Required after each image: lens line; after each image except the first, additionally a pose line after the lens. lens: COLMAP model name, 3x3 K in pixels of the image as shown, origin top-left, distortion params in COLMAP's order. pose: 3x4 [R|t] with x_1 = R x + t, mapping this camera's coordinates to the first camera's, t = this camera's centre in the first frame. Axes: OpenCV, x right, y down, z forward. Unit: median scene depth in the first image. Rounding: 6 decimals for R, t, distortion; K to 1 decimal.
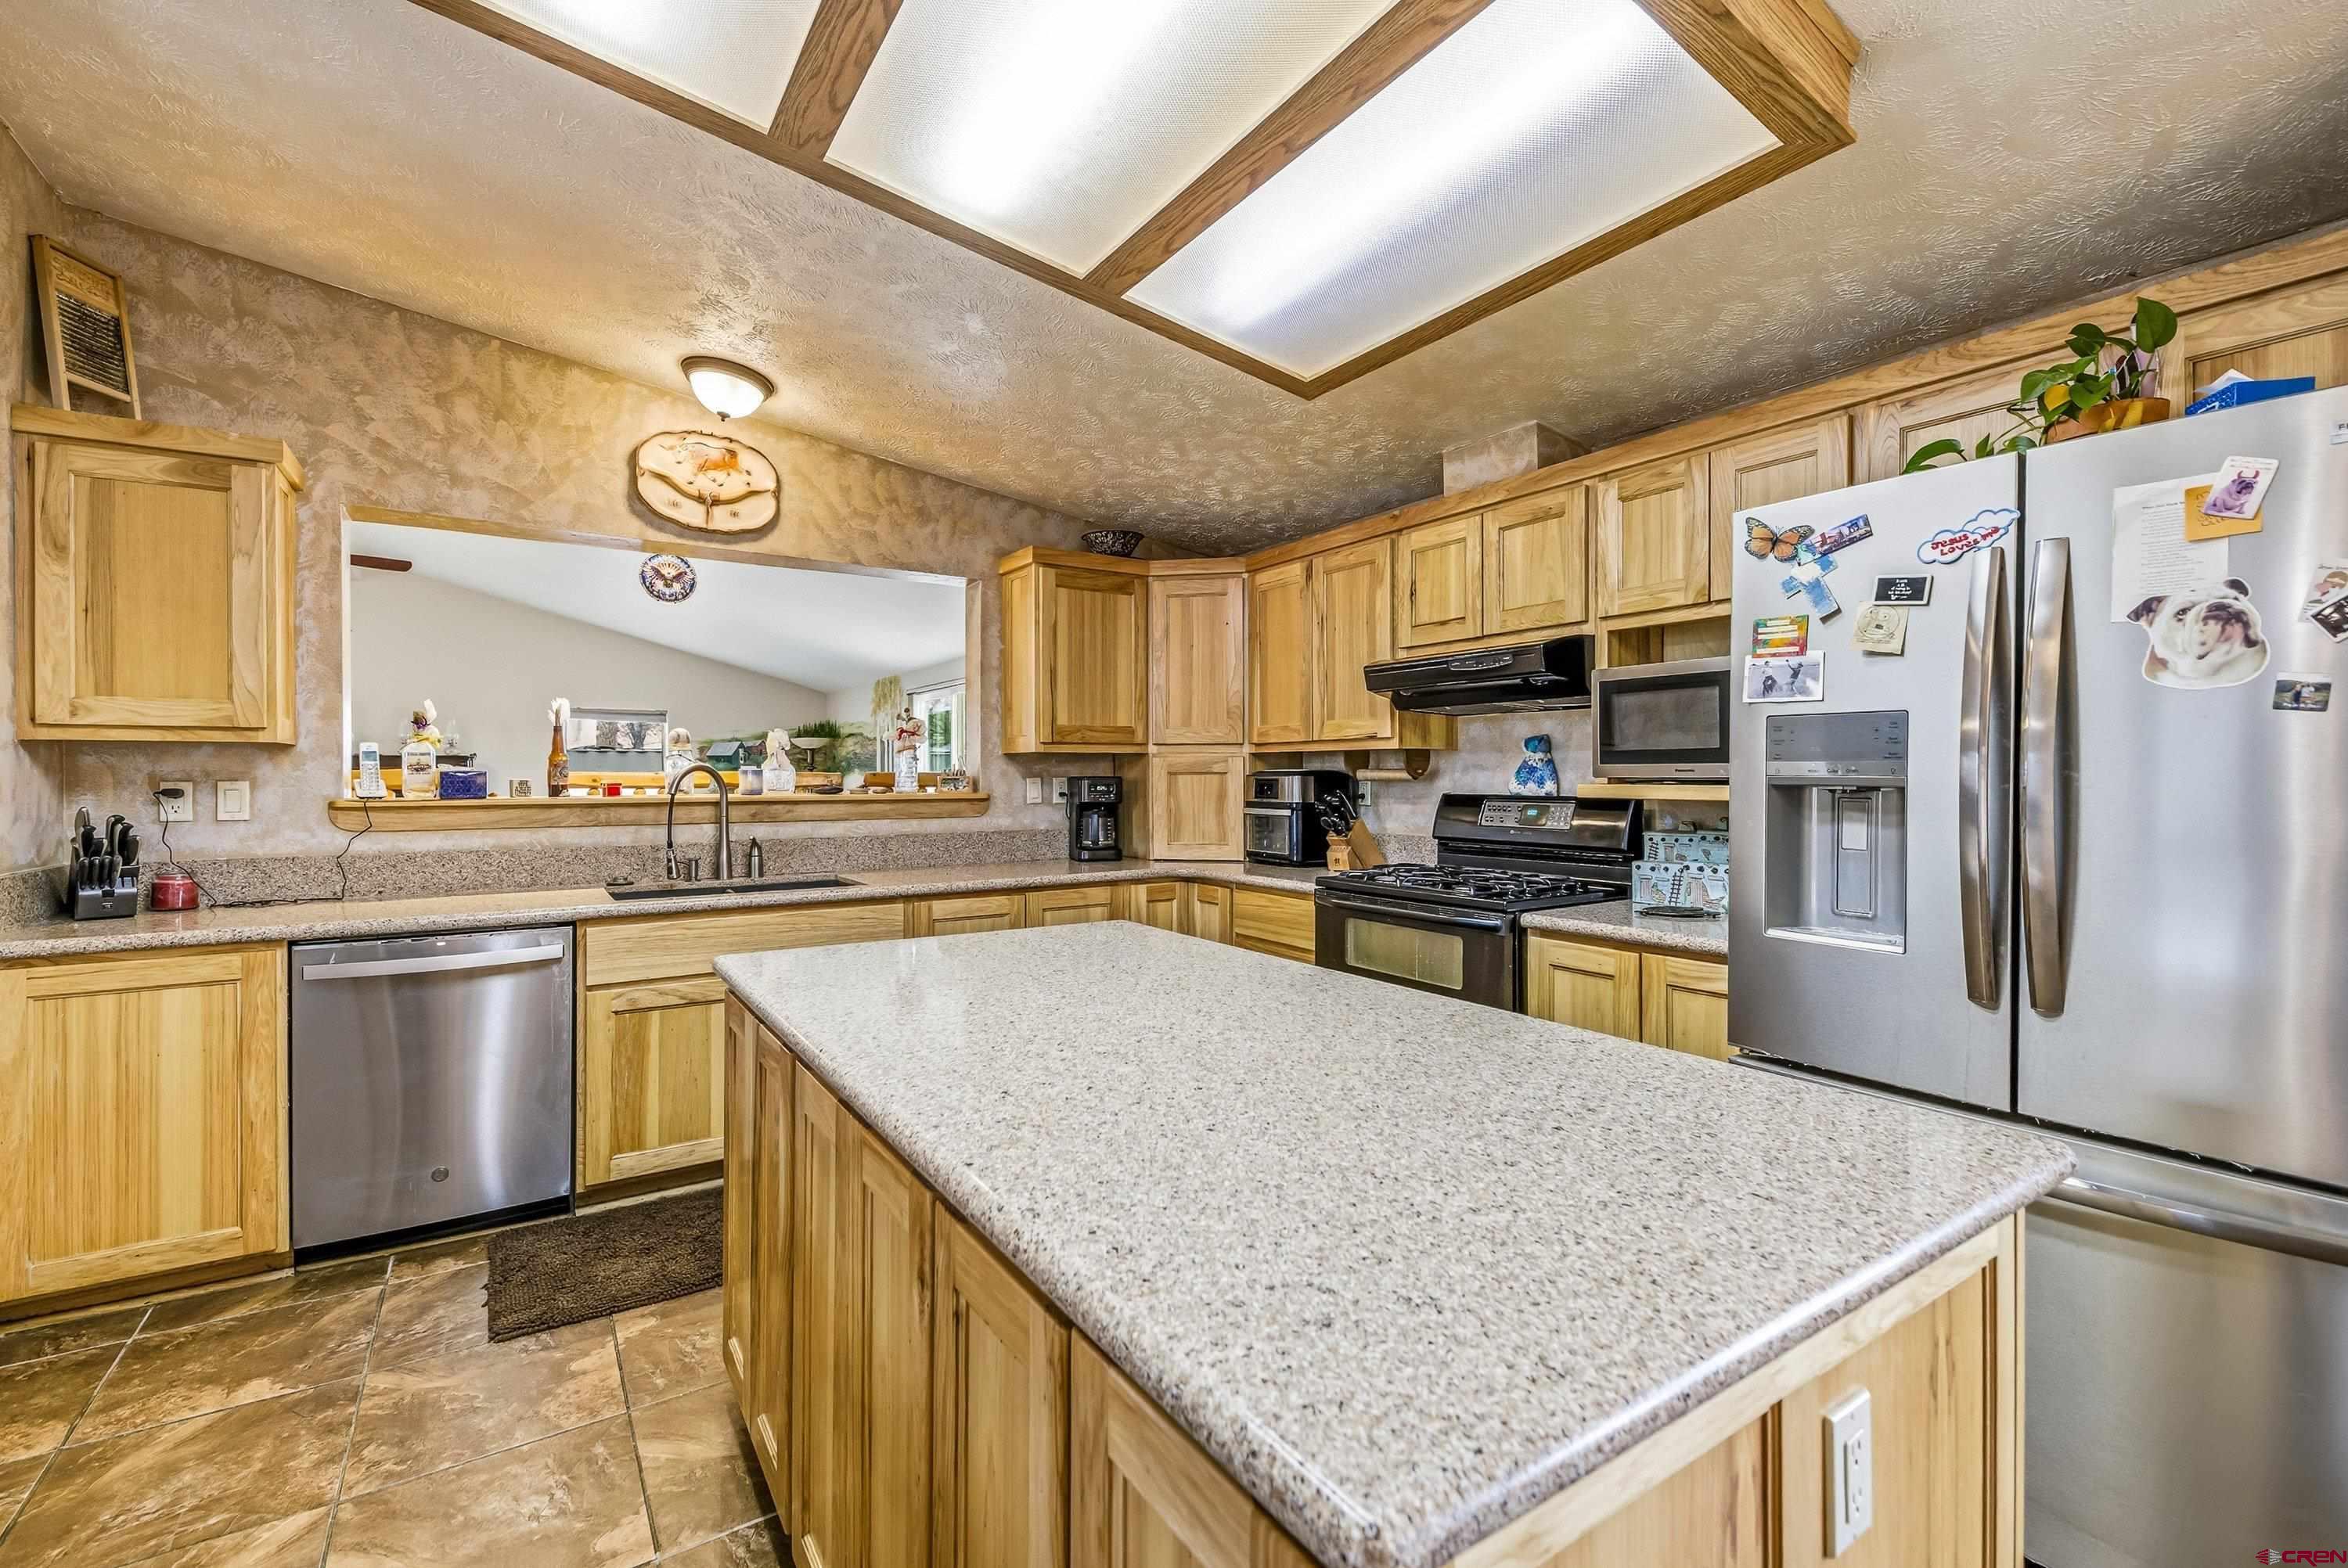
lens RADIAL K [[1014.9, 0, 1187.8], [0, 1014.9, 778.6], [0, 0, 1]] dist [0.012909, -0.004768]
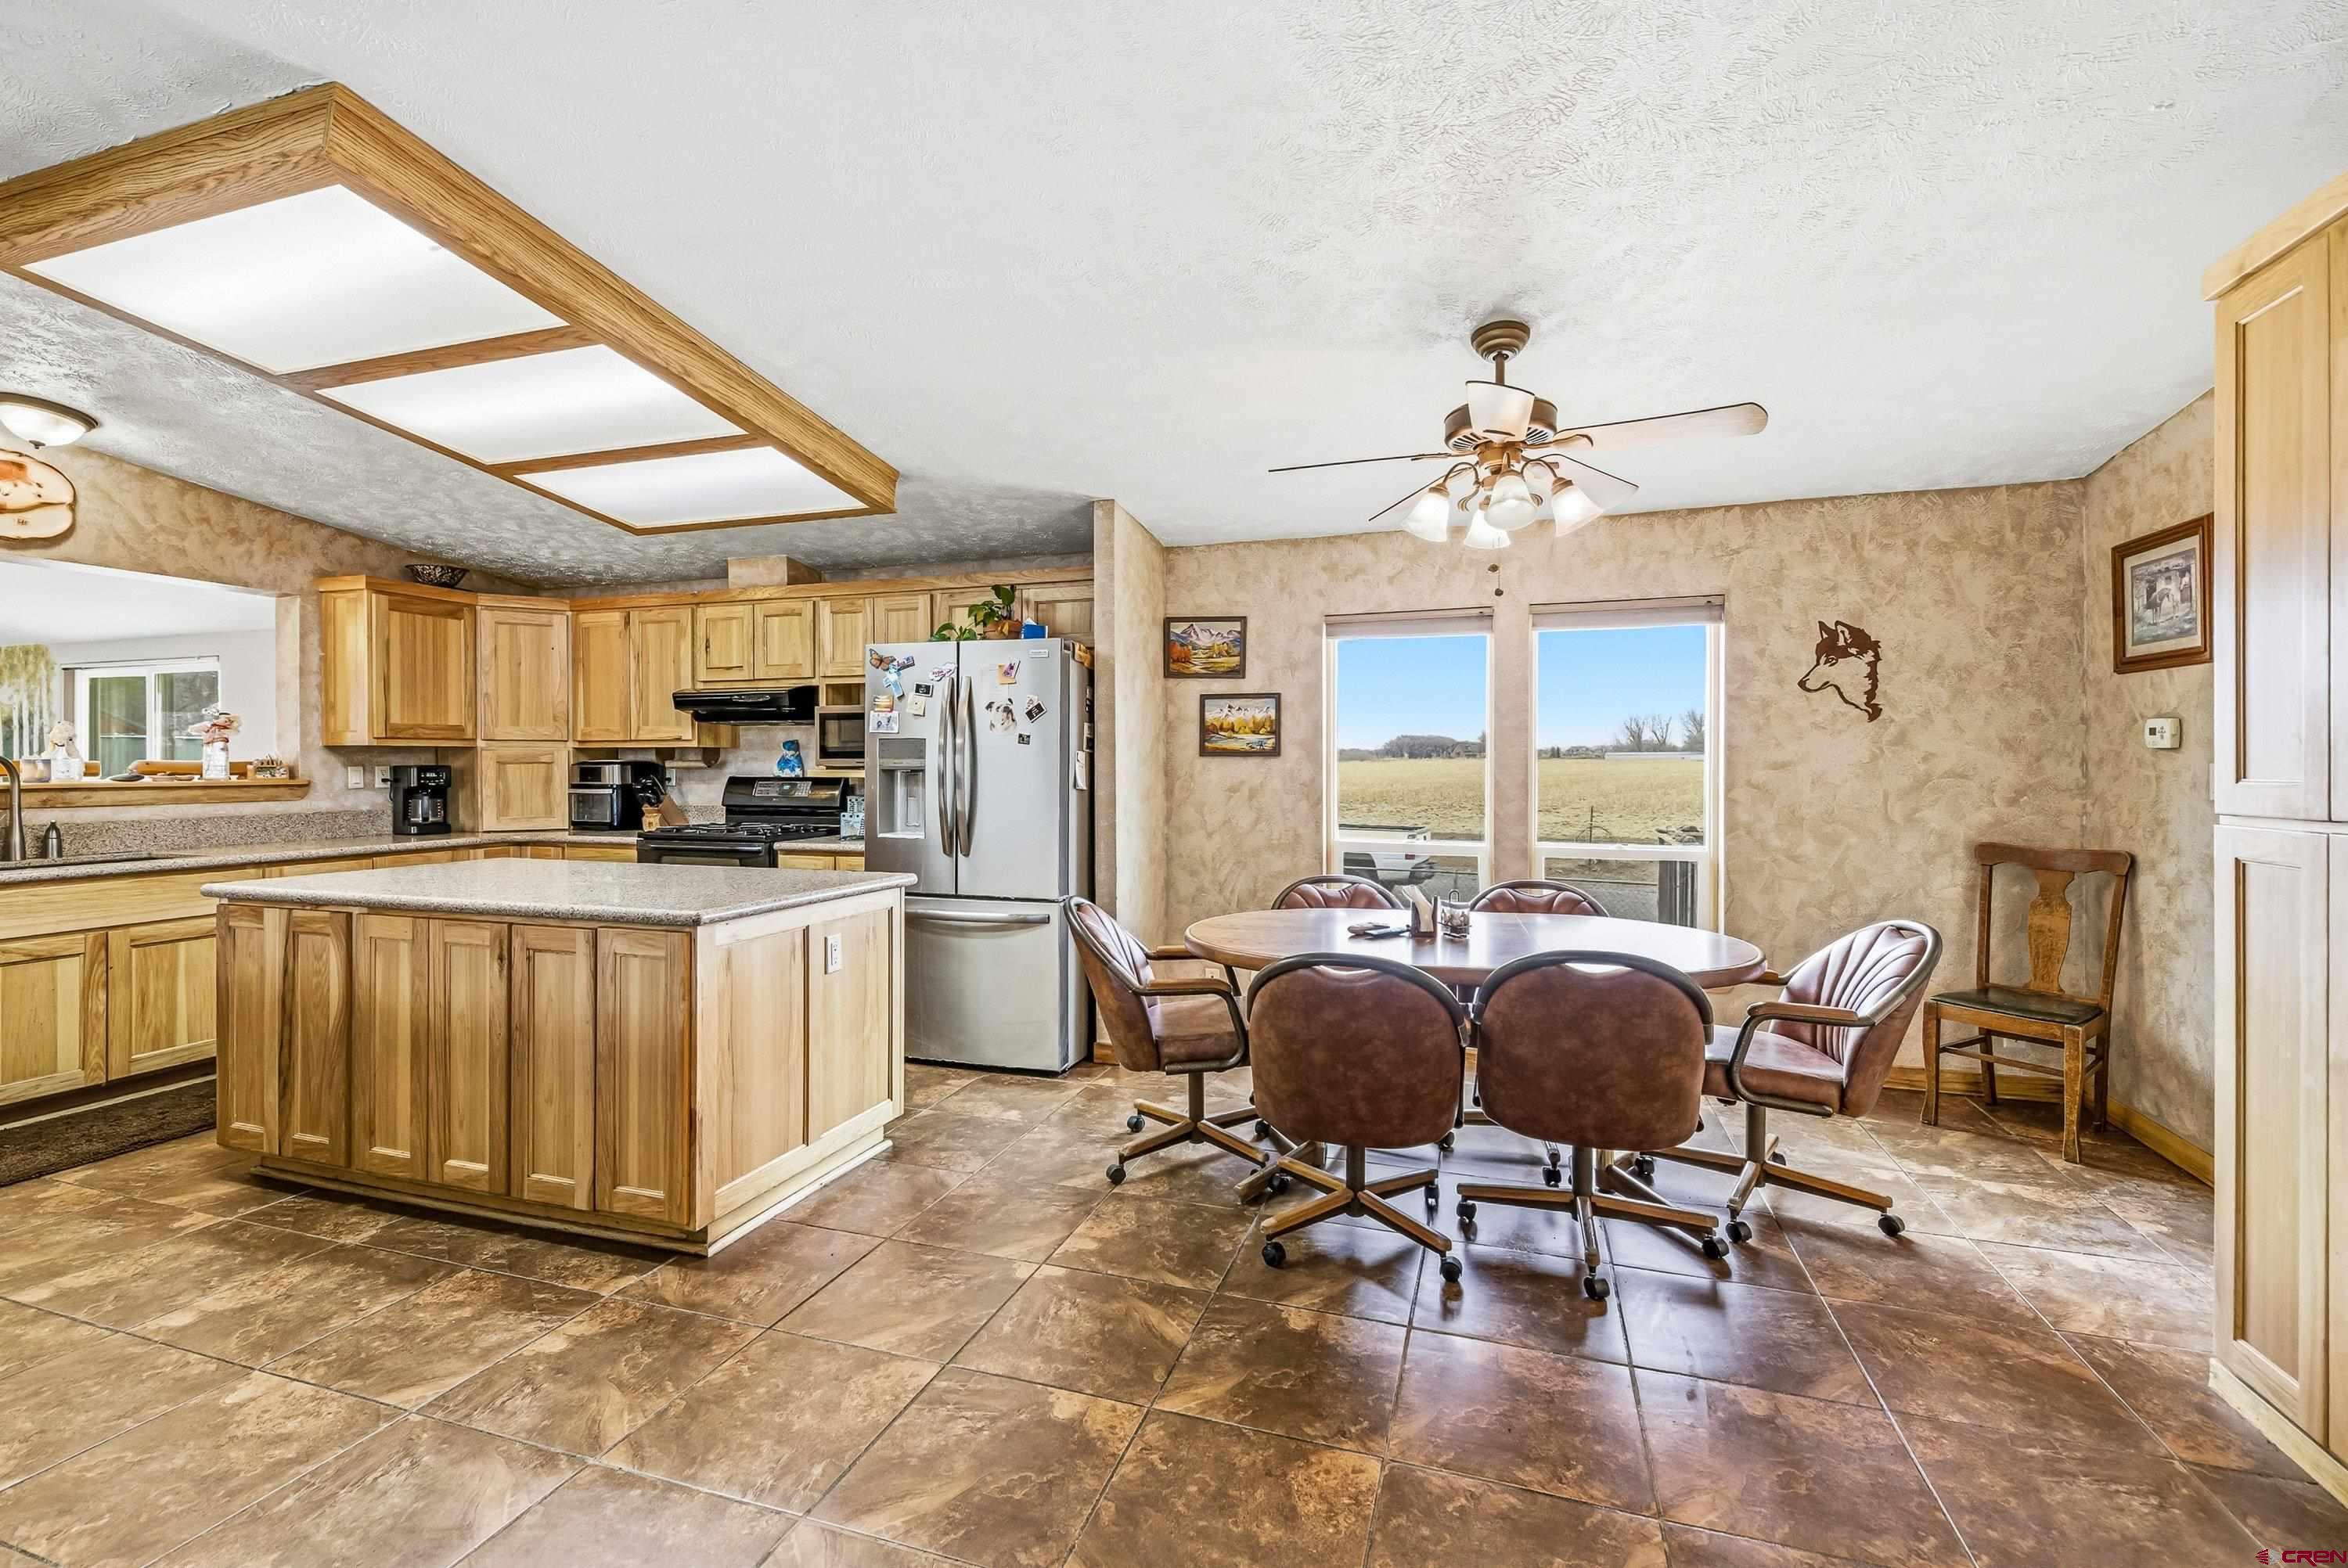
lens RADIAL K [[1014.9, 0, 1198.6], [0, 1014.9, 768.0], [0, 0, 1]] dist [0.012909, -0.004768]
pose [[0.786123, -0.001699, 0.618068, -0.140186], [0.001299, 0.999999, 0.001097, 0.001070], [-0.618069, -0.000060, 0.786124, -0.641935]]
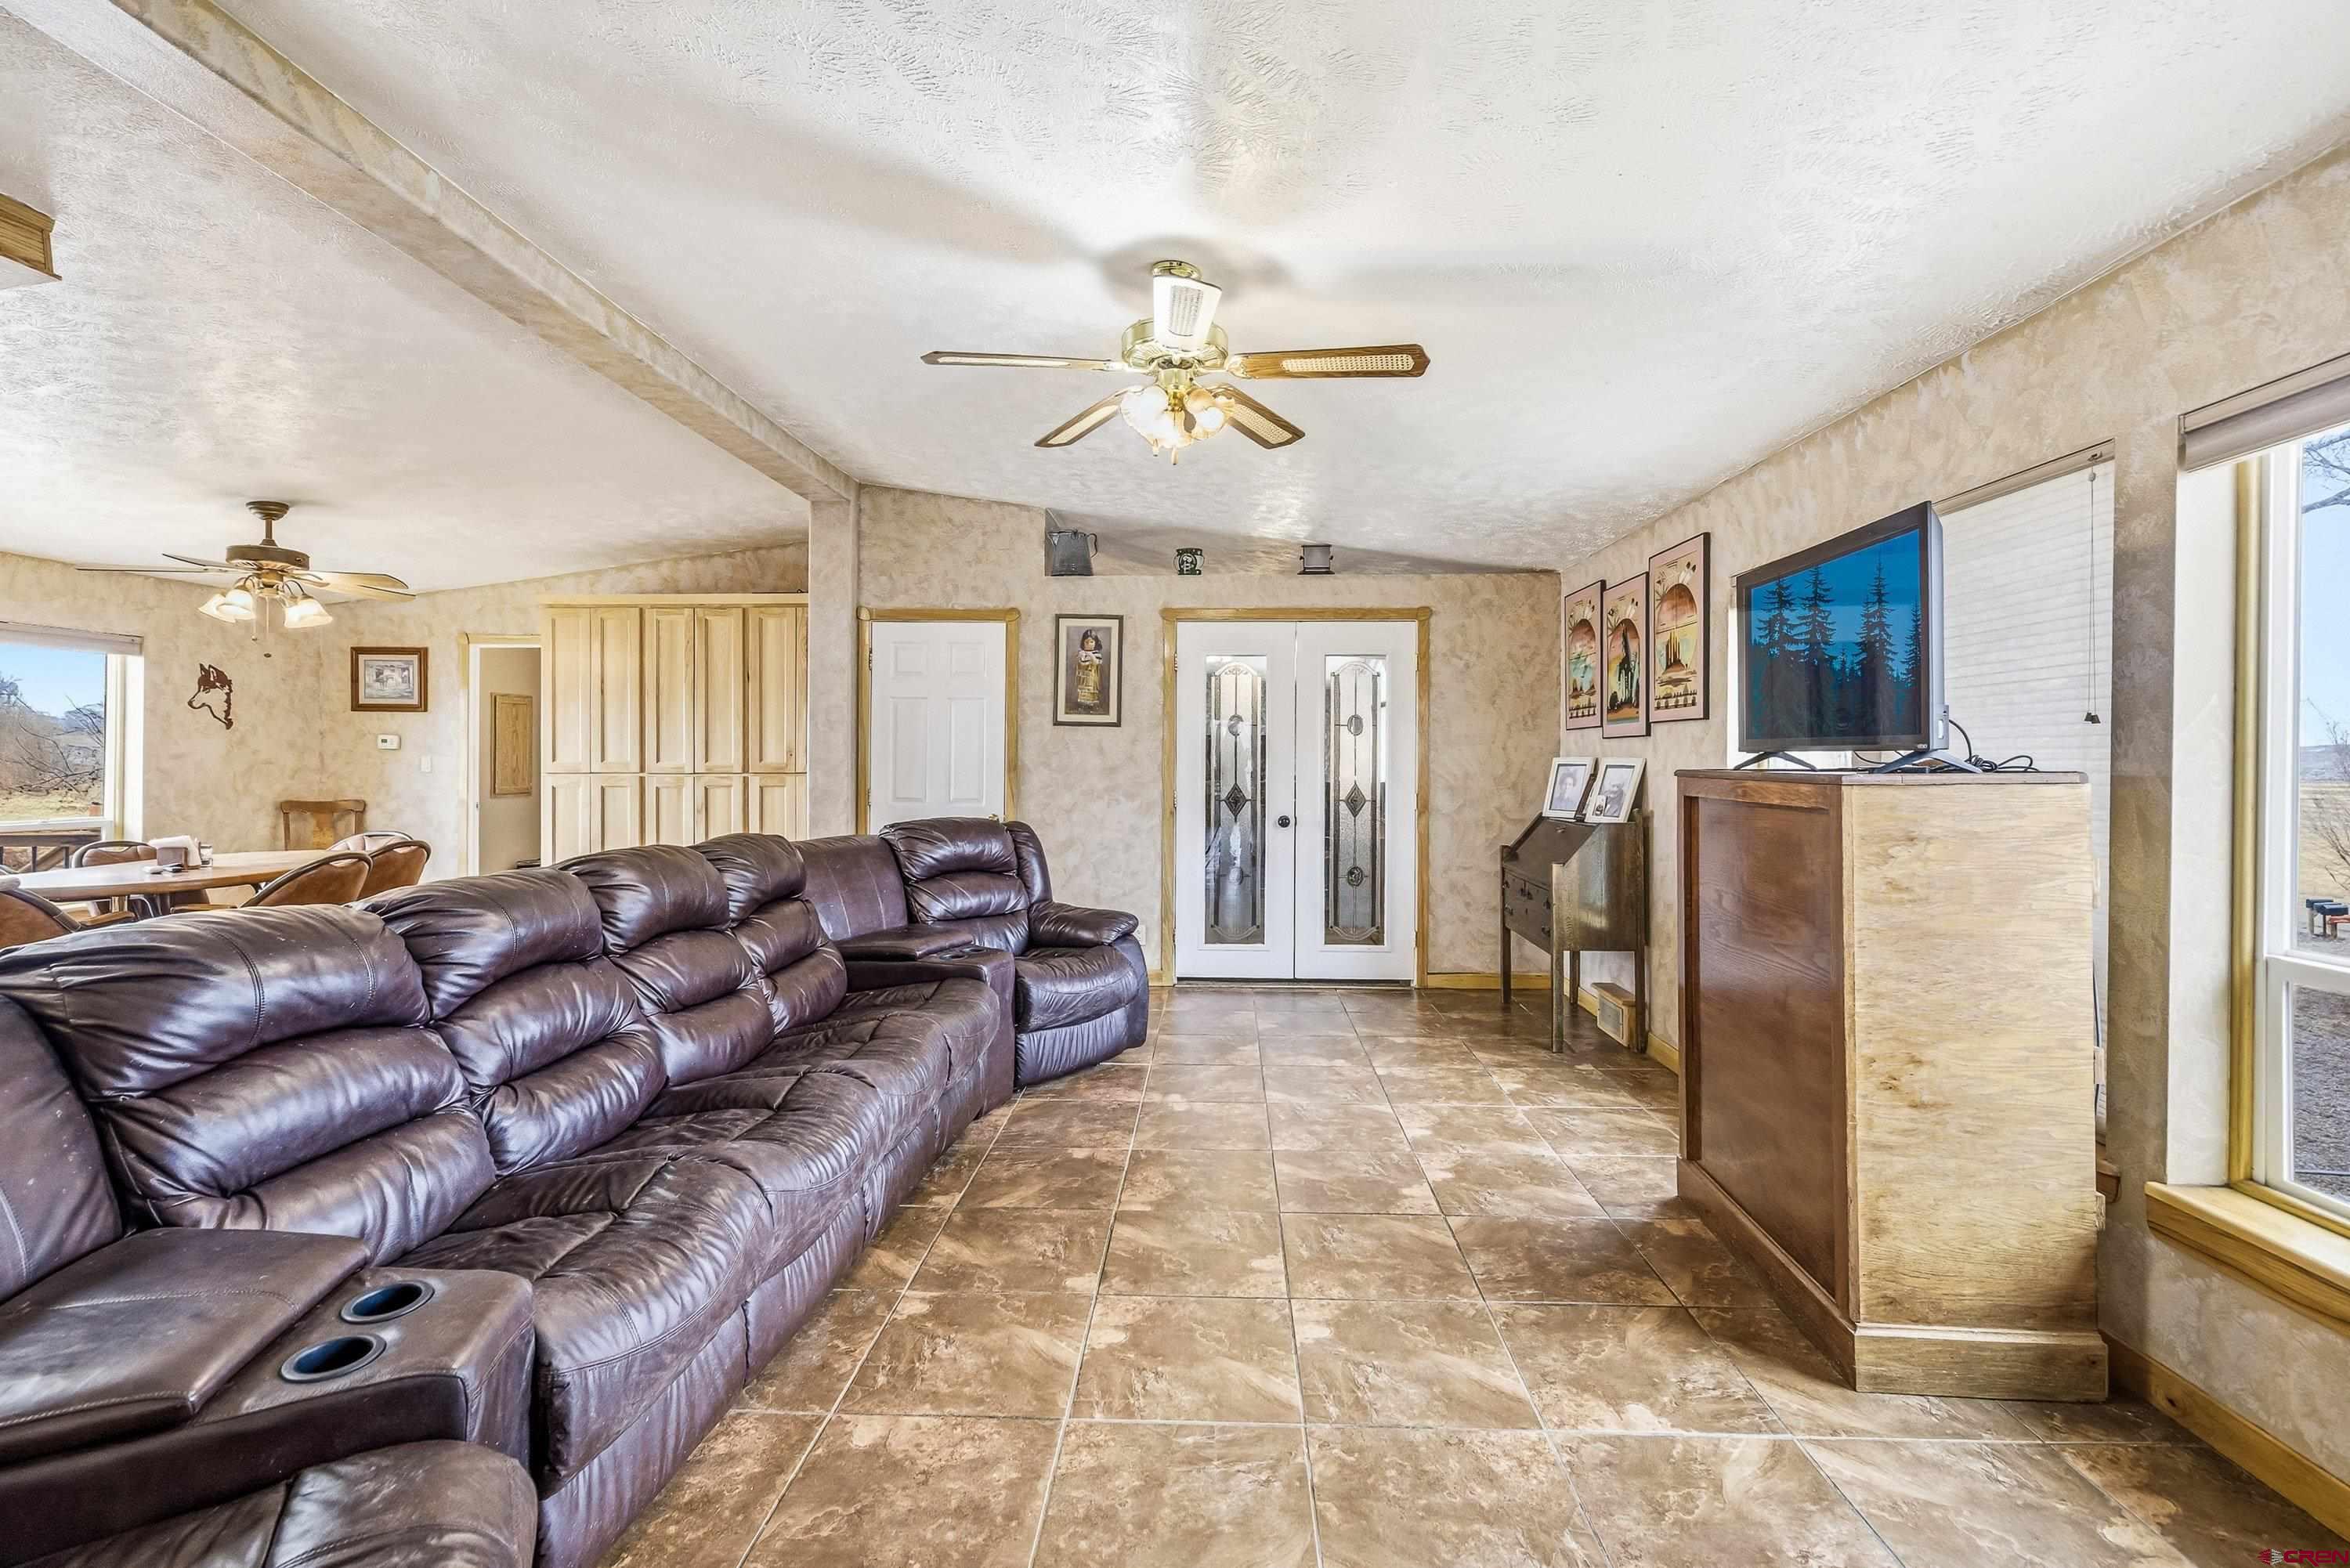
lens RADIAL K [[1015.9, 0, 1186.9], [0, 1015.9, 761.3], [0, 0, 1]] dist [0.012909, -0.004768]
pose [[-0.811703, -0.004052, 0.584056, -1.314347], [-0.001518, 0.999987, 0.004829, -0.003395], [-0.584068, 0.003033, -0.811699, 0.271280]]
